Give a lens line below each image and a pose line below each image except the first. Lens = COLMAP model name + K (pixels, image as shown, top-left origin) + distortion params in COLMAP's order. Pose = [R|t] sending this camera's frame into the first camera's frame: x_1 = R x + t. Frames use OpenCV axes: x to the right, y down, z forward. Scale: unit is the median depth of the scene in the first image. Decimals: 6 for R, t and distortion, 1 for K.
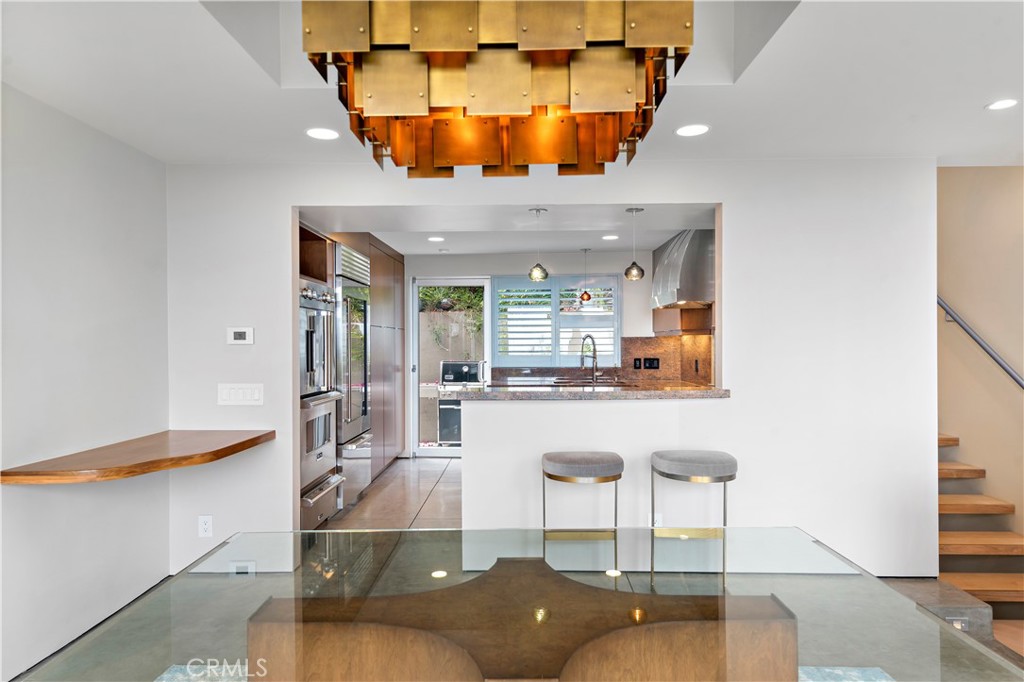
lens RADIAL K [[658.6, 0, 512.2], [0, 658.6, 348.7], [0, 0, 1]] dist [0.053726, 0.001081]
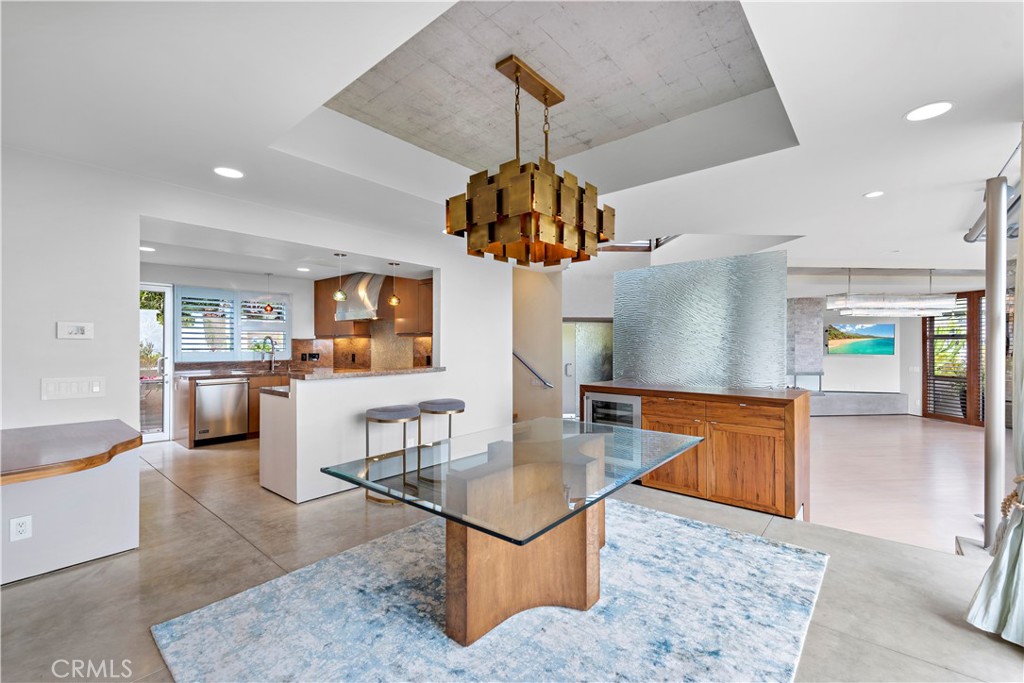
lens RADIAL K [[472.8, 0, 512.0], [0, 472.8, 342.4], [0, 0, 1]] dist [-0.000606, -0.000027]
pose [[0.580805, 0.010656, 0.813973, -0.464165], [0.003144, 0.999877, -0.015333, 0.008908], [-0.814037, 0.011465, 0.580701, 0.034510]]
